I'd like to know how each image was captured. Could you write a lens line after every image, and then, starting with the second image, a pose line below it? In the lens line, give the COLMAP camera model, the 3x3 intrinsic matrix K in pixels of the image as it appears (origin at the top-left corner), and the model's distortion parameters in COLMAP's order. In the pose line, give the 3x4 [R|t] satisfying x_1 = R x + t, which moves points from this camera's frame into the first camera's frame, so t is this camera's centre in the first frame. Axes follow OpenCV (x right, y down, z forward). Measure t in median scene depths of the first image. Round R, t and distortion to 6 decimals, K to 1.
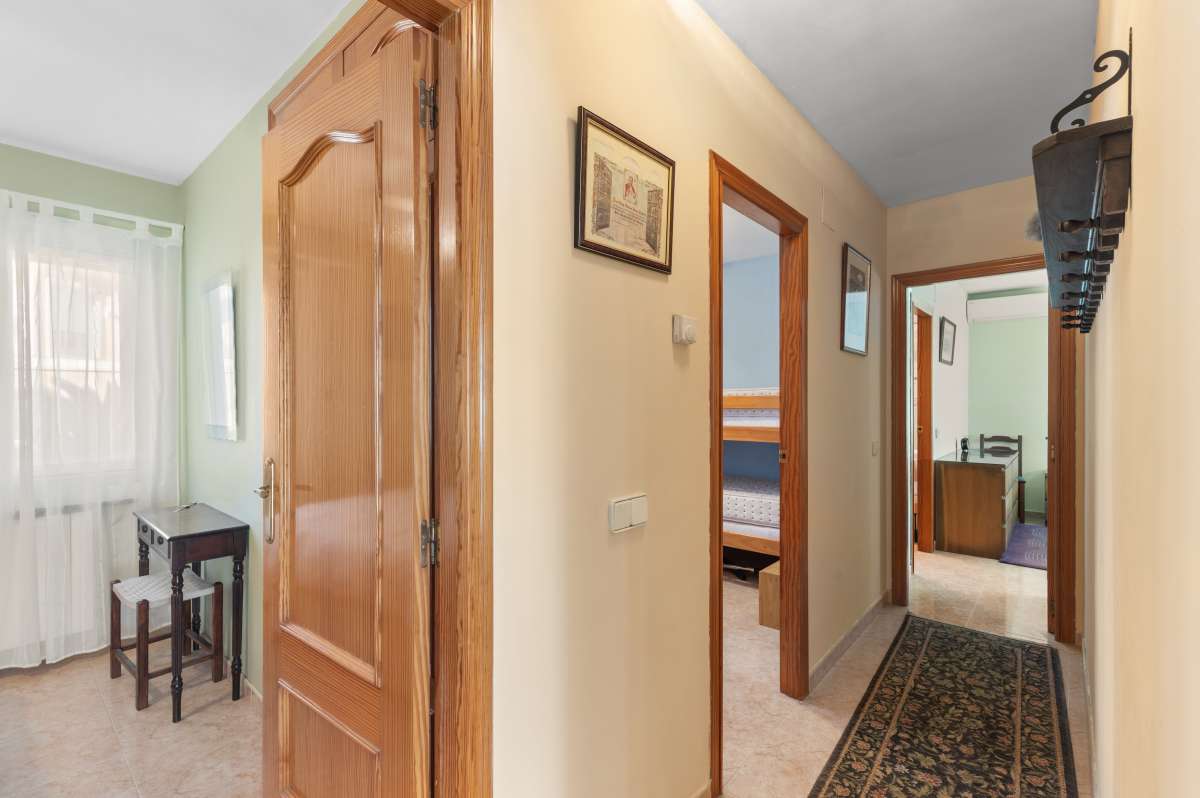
lens RADIAL K [[524.7, 0, 599.3], [0, 524.7, 402.0], [0, 0, 1]] dist [0.009104, -0.000318]
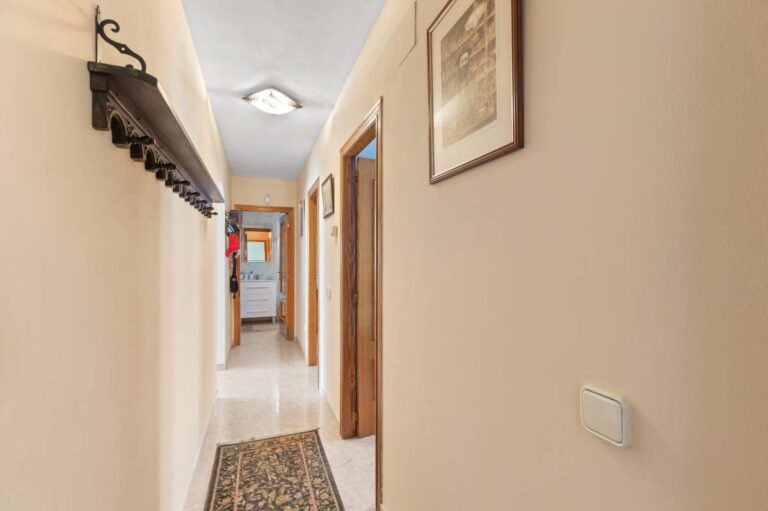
lens RADIAL K [[335.8, 0, 383.8], [0, 335.8, 255.8], [0, 0, 1]] dist [0.009104, -0.000318]
pose [[-0.502790, -0.003417, -0.864402, 1.302544], [0.002704, 0.999981, -0.005525, -0.004803], [0.864404, -0.005115, -0.502772, 1.716369]]
